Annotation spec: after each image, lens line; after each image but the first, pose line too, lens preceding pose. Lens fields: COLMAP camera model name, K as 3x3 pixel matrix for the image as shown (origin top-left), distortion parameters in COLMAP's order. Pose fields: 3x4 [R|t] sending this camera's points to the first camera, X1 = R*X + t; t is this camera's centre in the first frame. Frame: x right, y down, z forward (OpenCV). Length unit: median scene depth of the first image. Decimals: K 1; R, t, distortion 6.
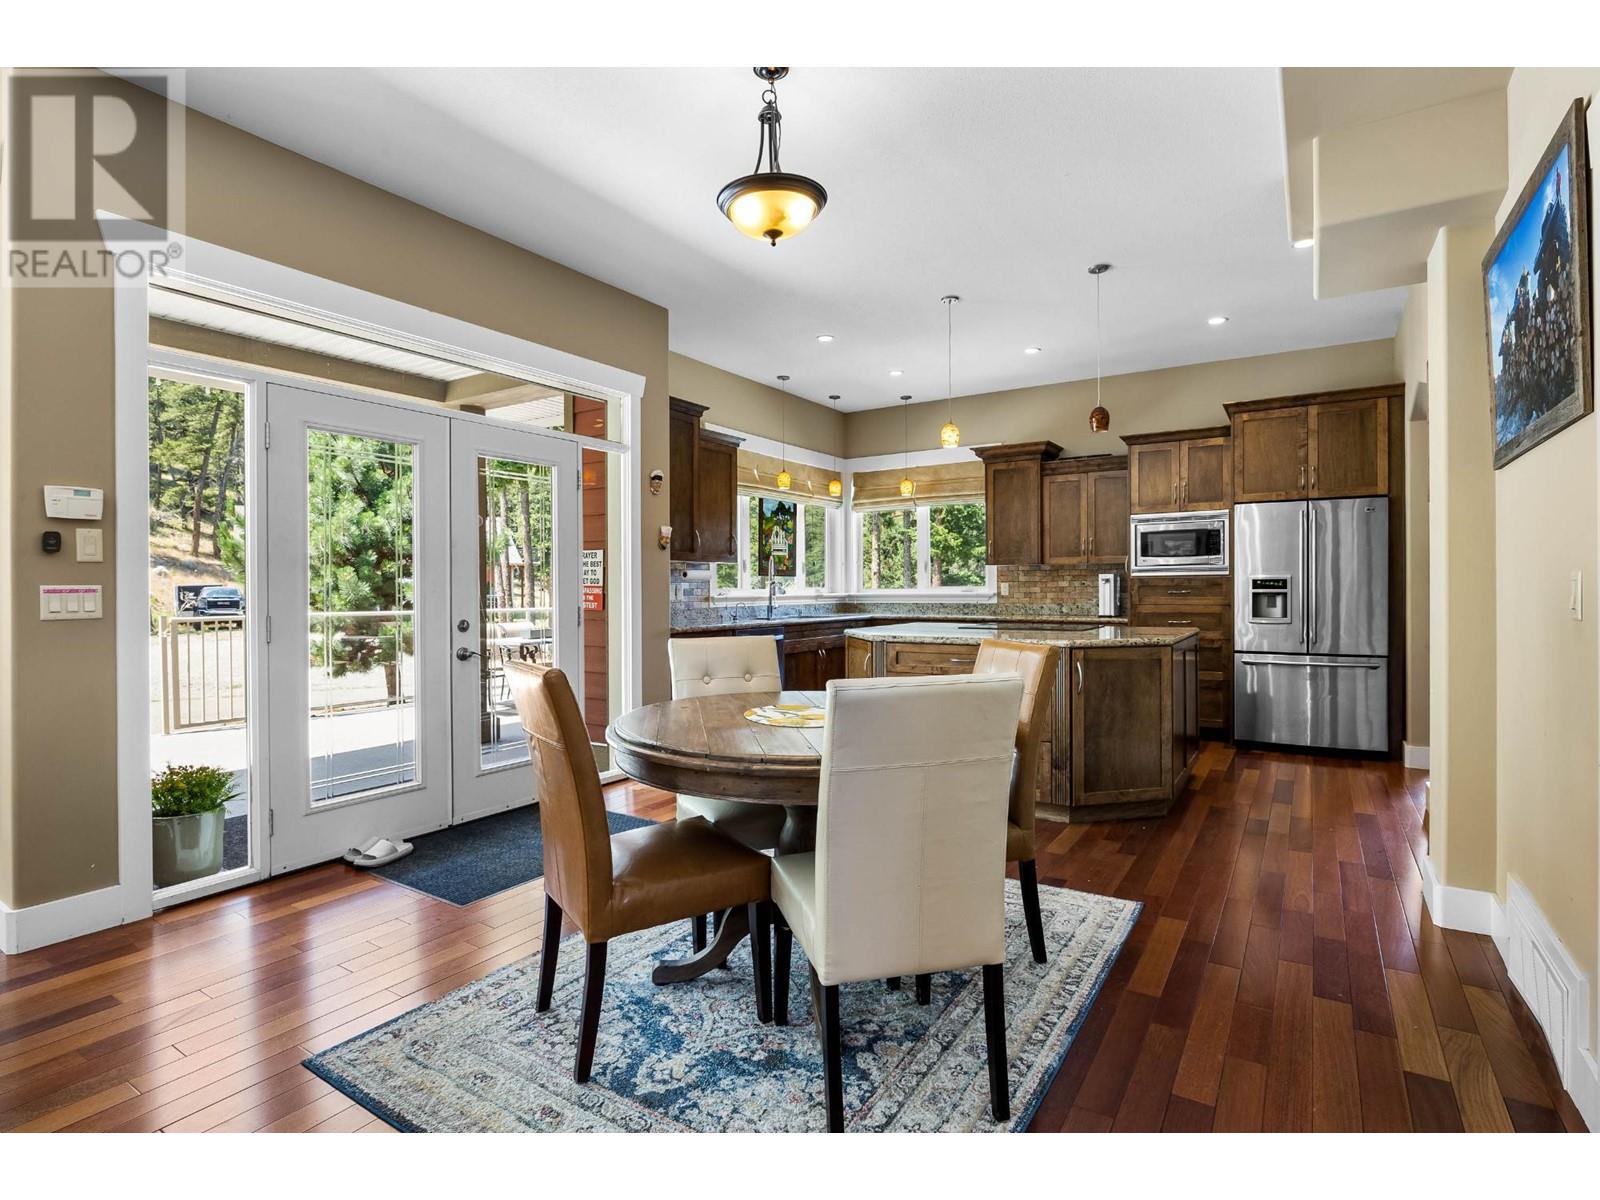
lens RADIAL K [[794.2, 0, 803.8], [0, 794.2, 596.1], [0, 0, 1]] dist [-0.011950, -0.000372]
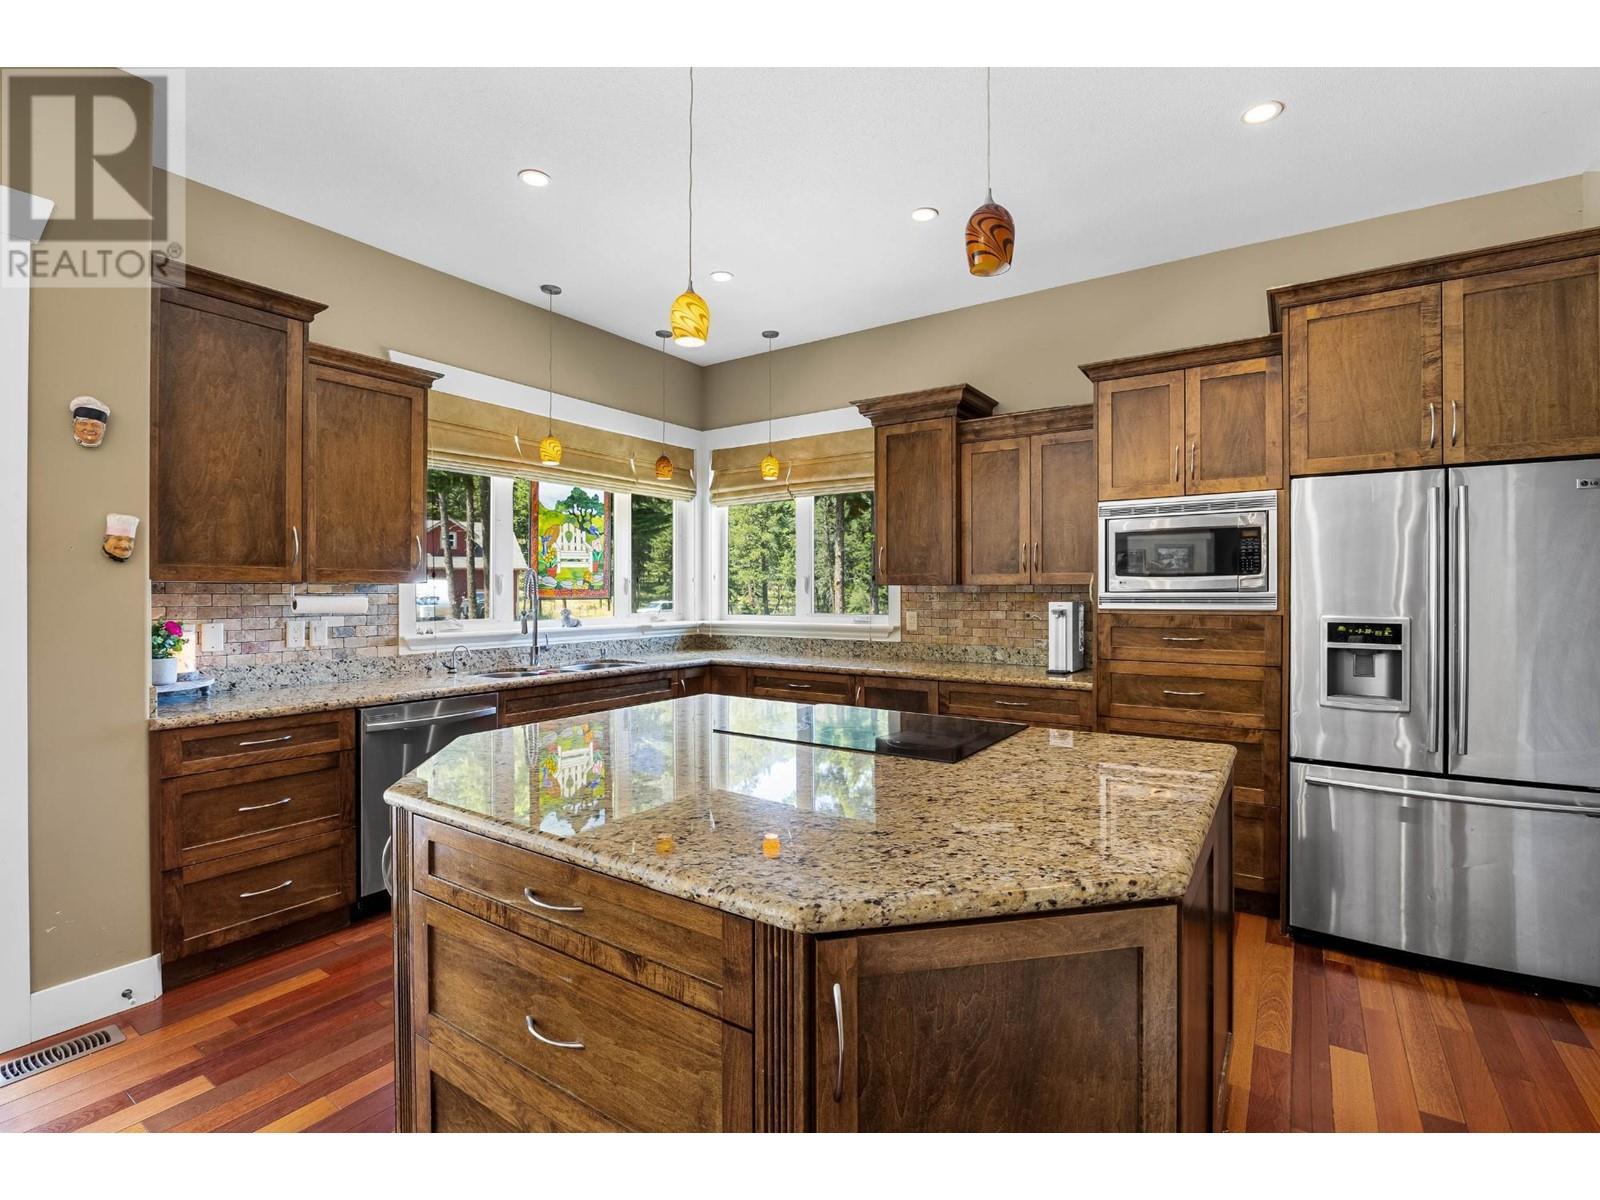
lens RADIAL K [[738.3, 0, 801.9], [0, 738.3, 594.7], [0, 0, 1]] dist [-0.017185, -0.000169]
pose [[0.999709, 0.004853, -0.023619, 0.208272], [-0.004992, 0.999970, -0.005853, -0.030976], [0.023590, 0.005969, 0.999704, 0.456491]]
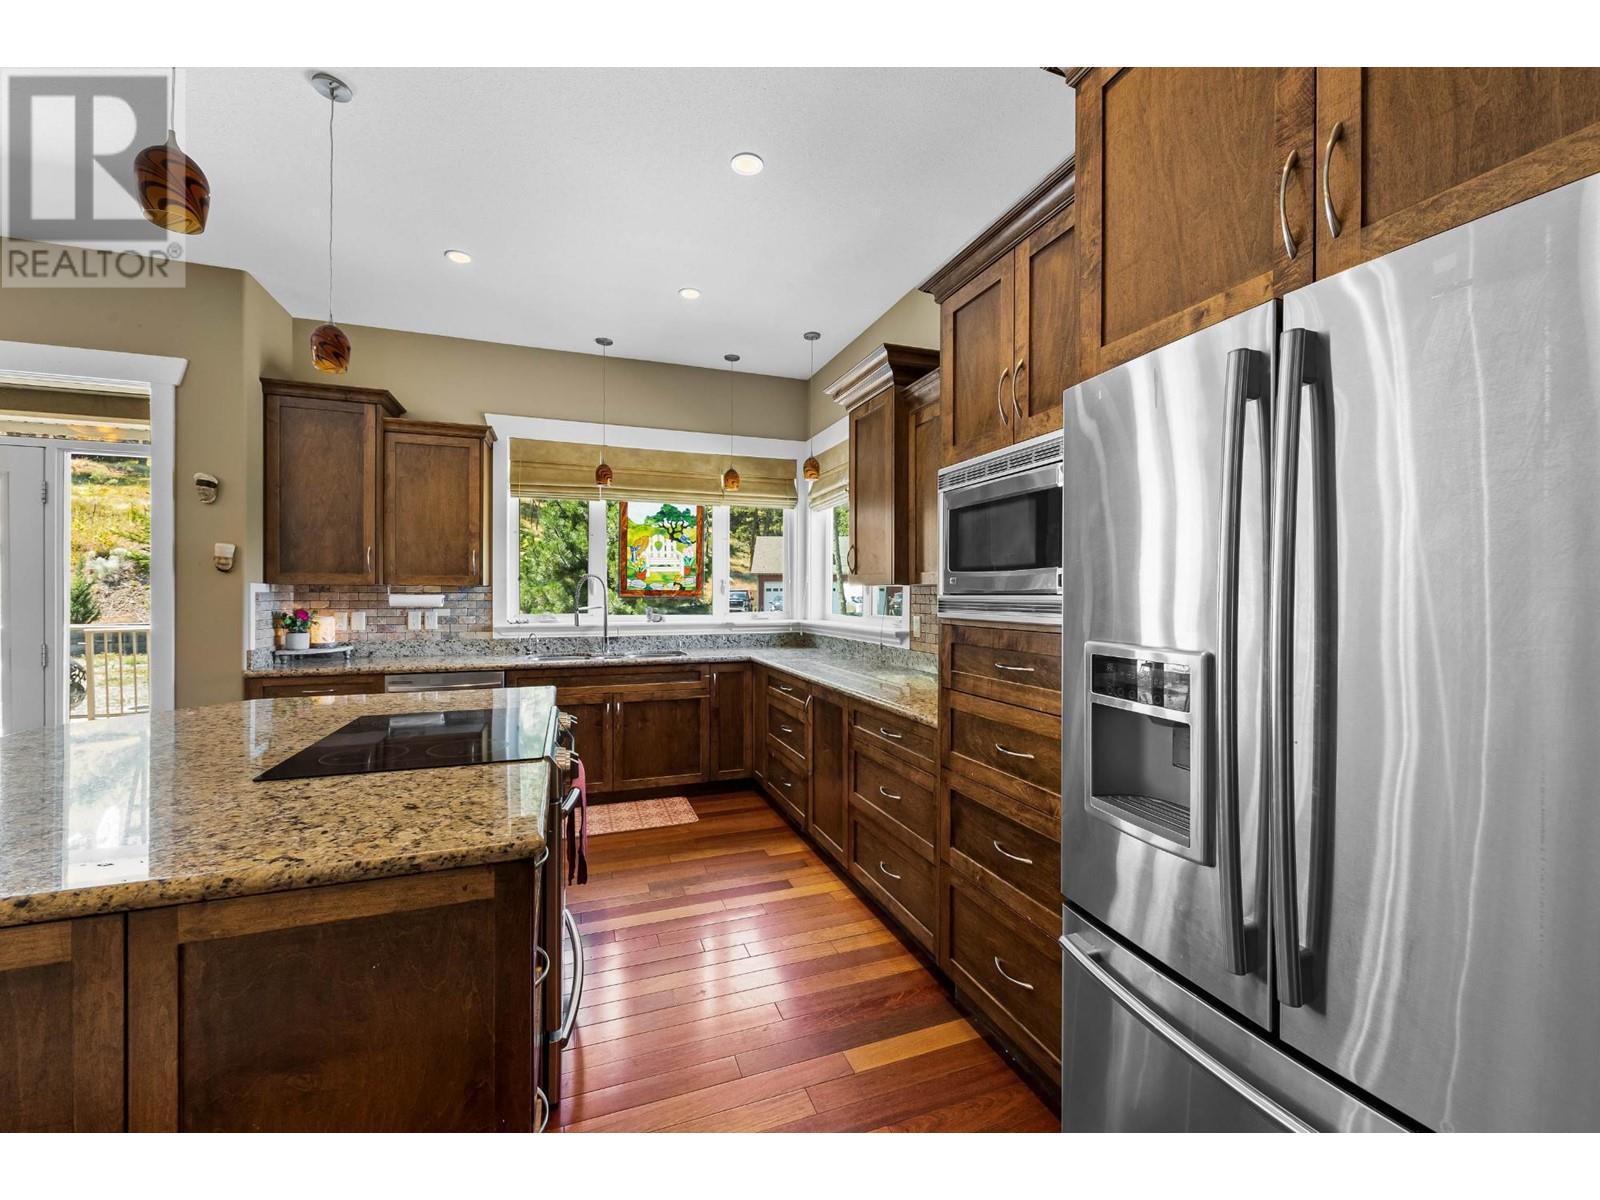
lens RADIAL K [[640.1, 0, 800.0], [0, 640.1, 600.0], [0, 0, 1]] dist [-0.002735, -0.000144]
pose [[0.798802, 0.014997, -0.601407, 0.547565], [-0.013891, 0.999882, 0.006484, -0.035122], [0.601434, 0.003175, 0.798916, 0.678990]]
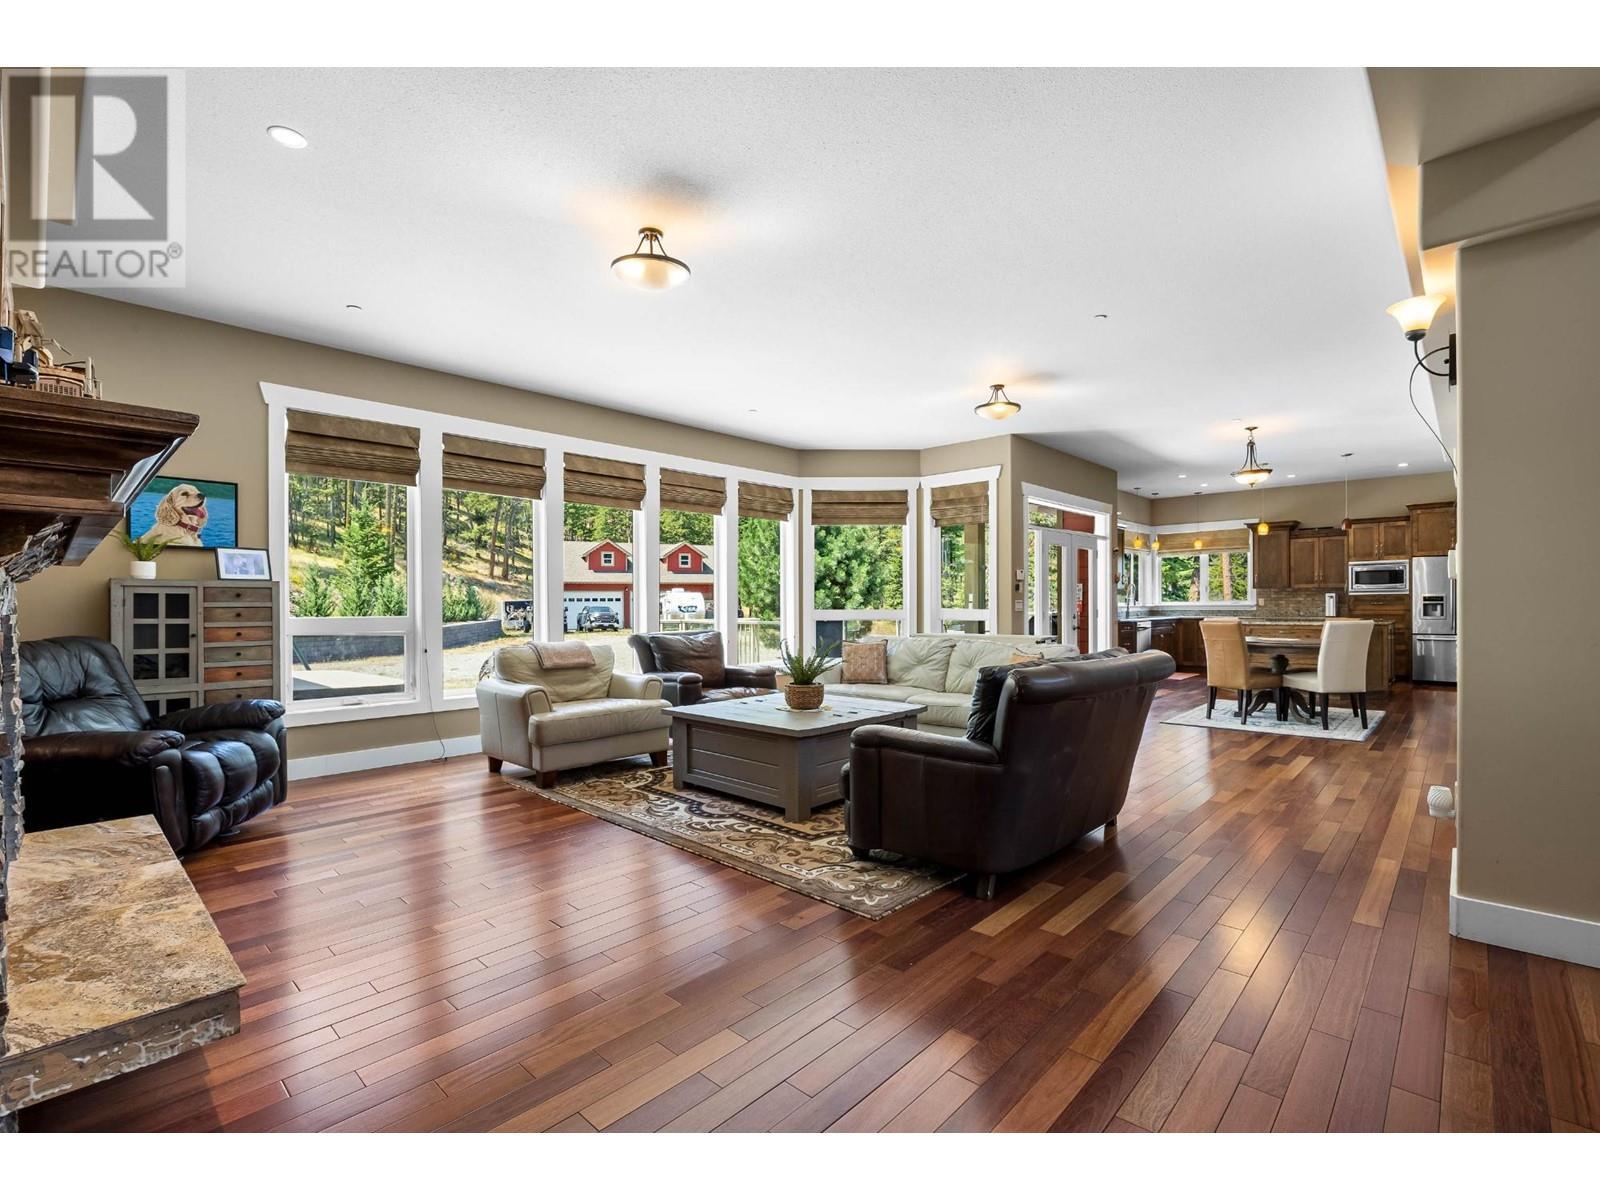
lens RADIAL K [[723.7, 0, 808.4], [0, 723.7, 609.4], [0, 0, 1]] dist [-0.012101, 0.000057]
pose [[0.984715, 0.000358, -0.174174, -0.534535], [-0.000515, 0.999999, -0.000860, 0.011120], [0.174173, 0.000937, 0.984715, -0.868908]]
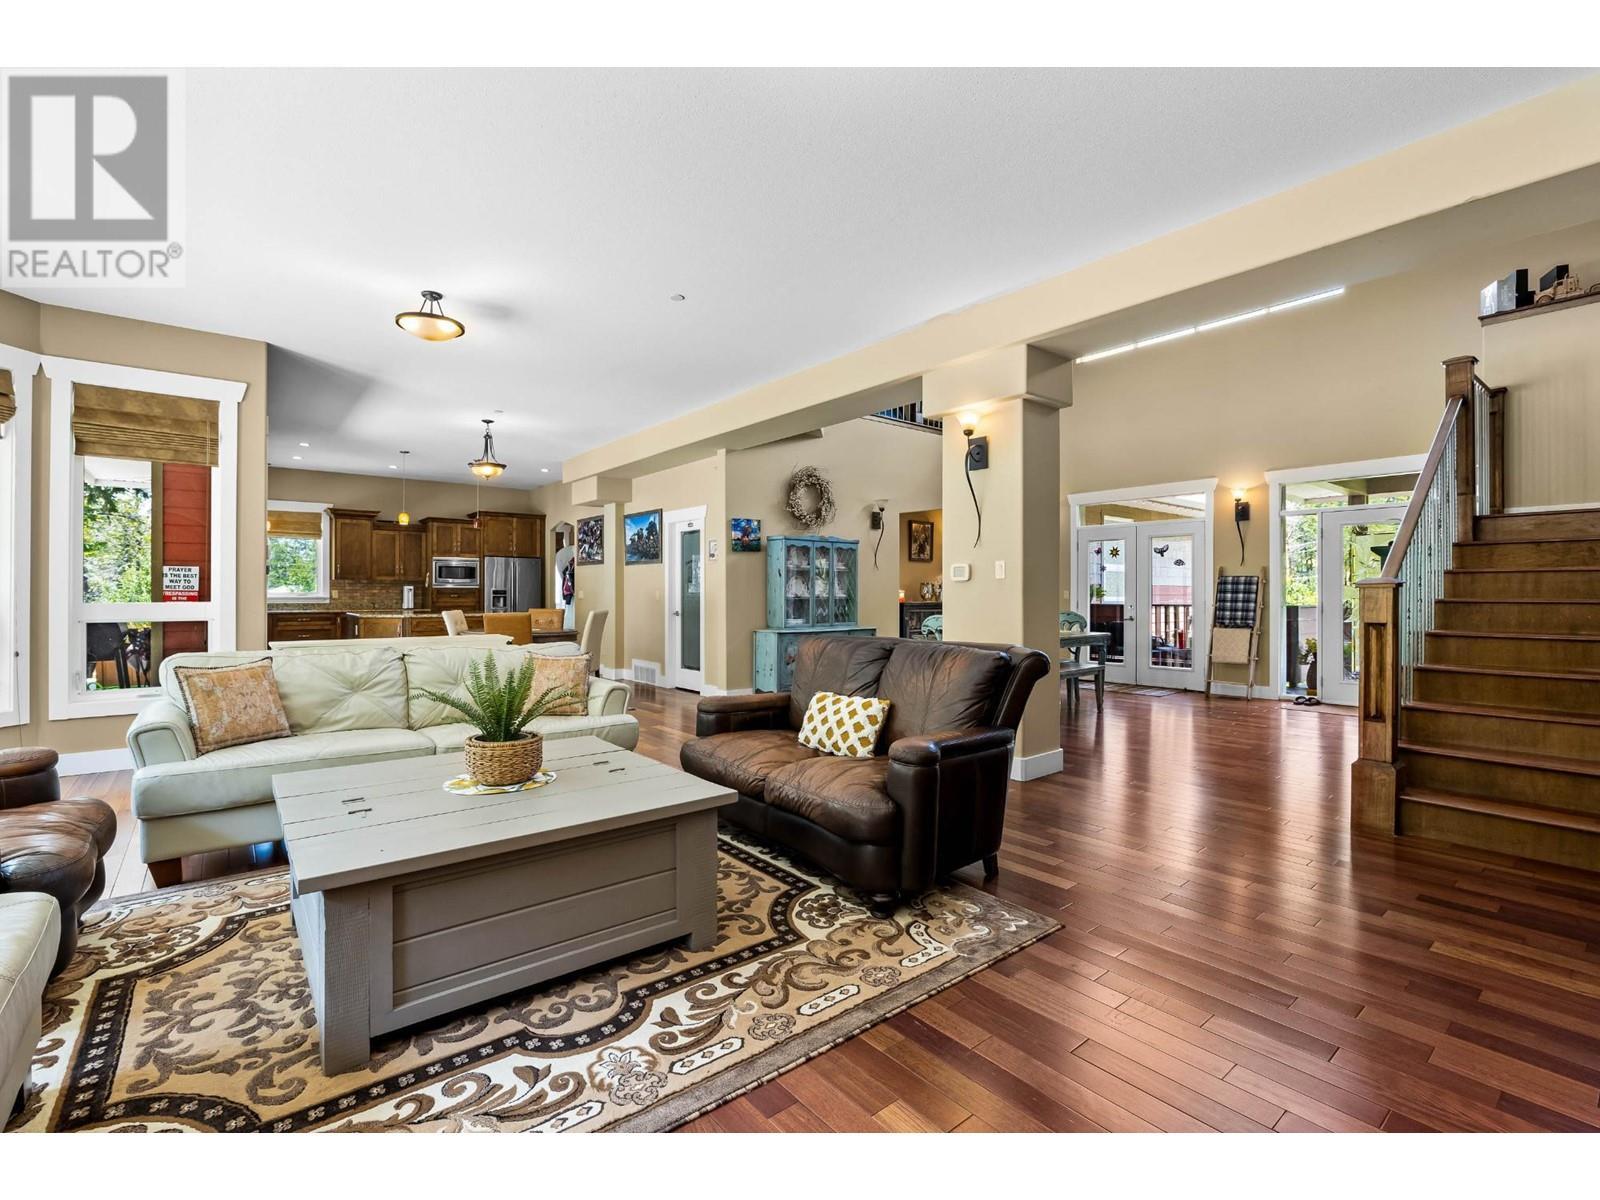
lens RADIAL K [[719.7, 0, 800.0], [0, 719.7, 600.0], [0, 0, 1]] dist [-0.012954, 0.000028]
pose [[0.314045, -0.003360, 0.949402, -0.992679], [0.007210, 0.999973, 0.001154, 0.010074], [-0.949381, 0.006482, 0.314061, -0.433095]]
